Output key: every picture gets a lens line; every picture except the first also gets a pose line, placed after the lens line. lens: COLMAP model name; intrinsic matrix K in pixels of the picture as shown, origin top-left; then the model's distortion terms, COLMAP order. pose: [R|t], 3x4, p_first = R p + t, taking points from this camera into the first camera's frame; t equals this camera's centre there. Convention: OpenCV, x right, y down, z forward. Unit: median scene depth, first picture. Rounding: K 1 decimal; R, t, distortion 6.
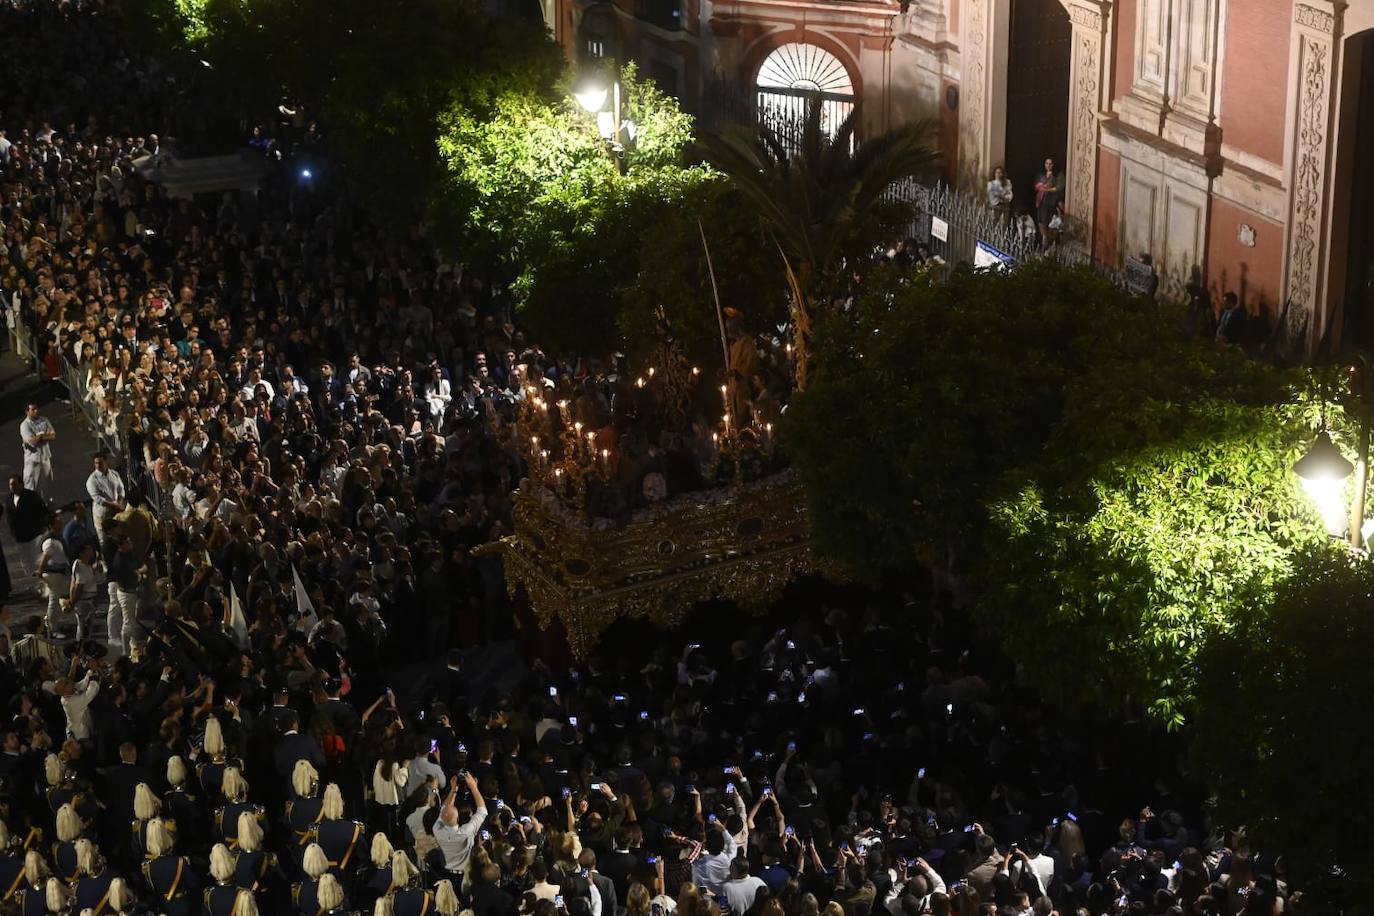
lens RADIAL K [[3147.5, 0, 675.5], [0, 3147.5, 460.7], [0, 0, 1]] dist [-0.062976, 0.000000]
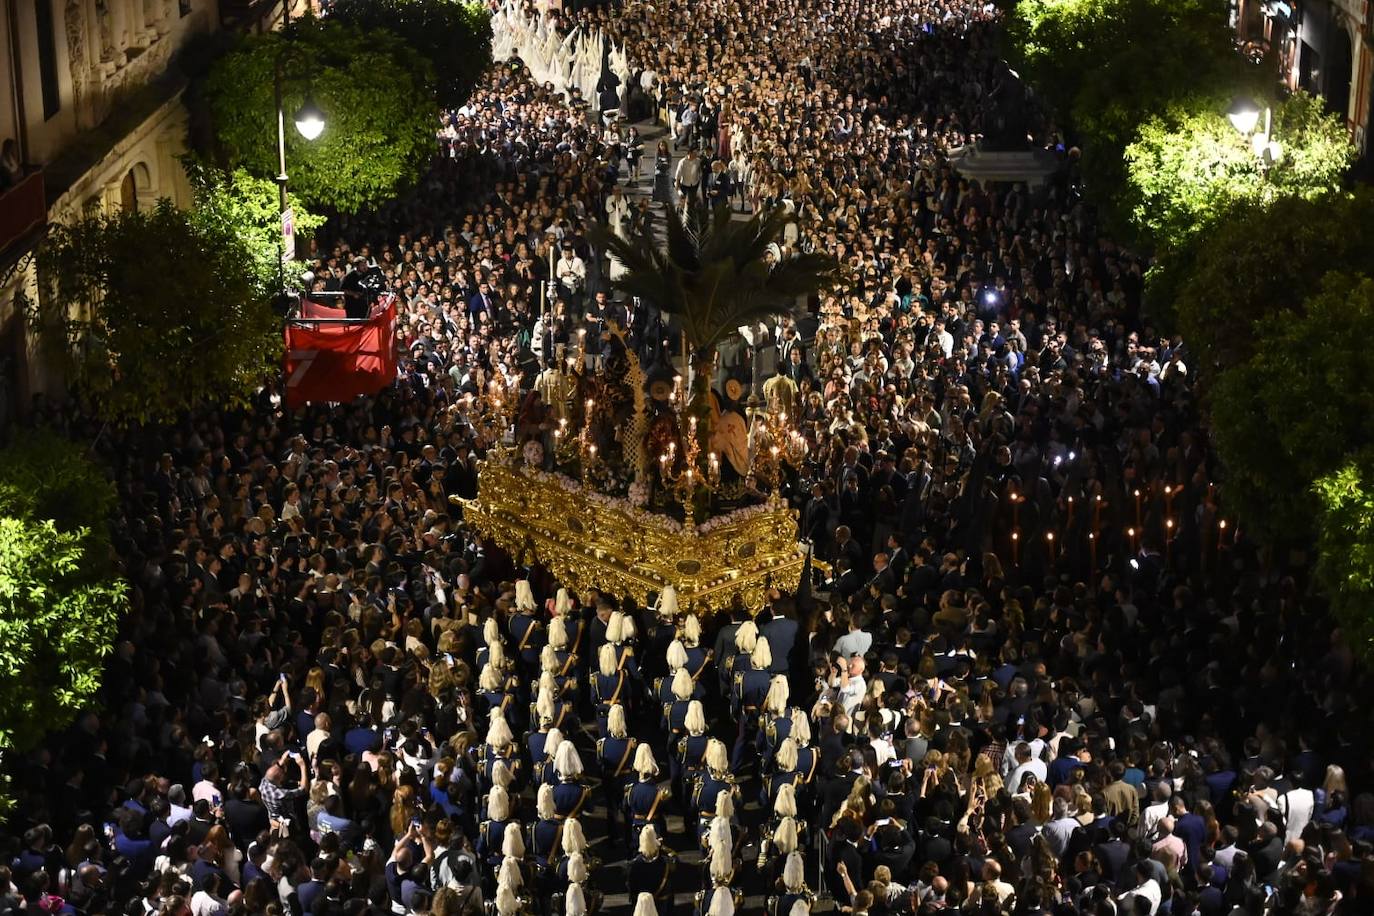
lens RADIAL K [[2764.2, 0, 686.8], [0, 2764.2, 459.1], [0, 0, 1]] dist [0.014813, 0.000000]
pose [[0.913047, 0.137488, -0.383981, 0.188385], [-0.138082, 0.990075, 0.026167, 0.008290], [0.383768, 0.029129, 0.922970, -0.001832]]
